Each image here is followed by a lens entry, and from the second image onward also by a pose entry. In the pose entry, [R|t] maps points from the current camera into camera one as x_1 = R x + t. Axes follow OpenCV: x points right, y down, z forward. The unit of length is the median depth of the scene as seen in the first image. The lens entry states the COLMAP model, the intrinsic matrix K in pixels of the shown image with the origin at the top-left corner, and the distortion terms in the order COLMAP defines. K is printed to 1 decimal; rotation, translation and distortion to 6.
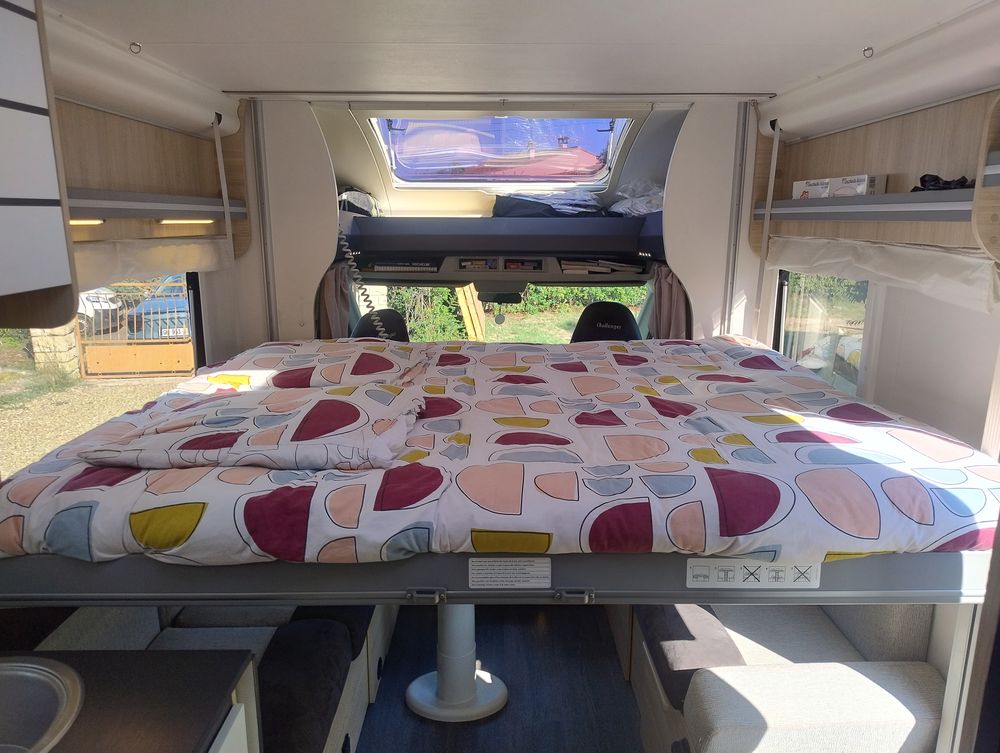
lens RADIAL K [[706.1, 0, 495.3], [0, 706.1, 371.7], [0, 0, 1]] dist [0.039169, -0.043901]
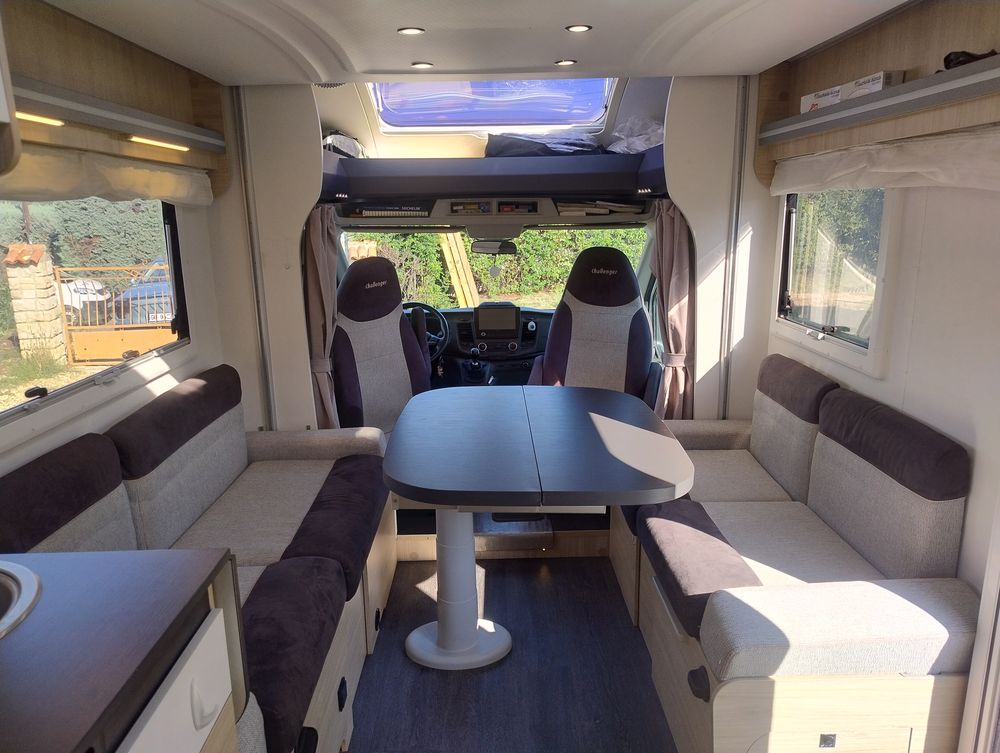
lens RADIAL K [[706.1, 0, 495.3], [0, 706.1, 376.4], [0, 0, 1]] dist [0.039169, -0.043901]
pose [[0.999739, -0.021746, 0.007049, -0.003022], [0.021666, 0.999702, 0.011240, 0.074320], [-0.007292, -0.011084, 0.999912, 0.042006]]
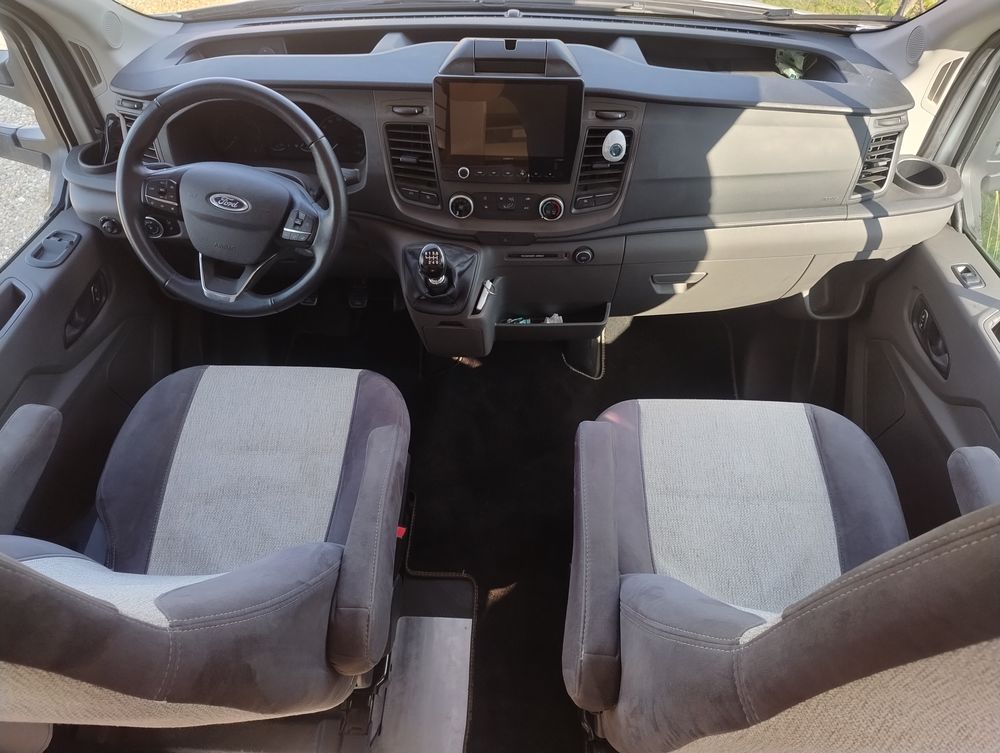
lens RADIAL K [[706.1, 0, 500.6], [0, 706.1, 376.5], [0, 0, 1]] dist [0.039169, -0.043901]
pose [[0.998694, 0.036983, -0.035239, 0.027004], [-0.005586, 0.764758, 0.644294, -0.167731], [0.050777, -0.643256, 0.763966, 0.923887]]
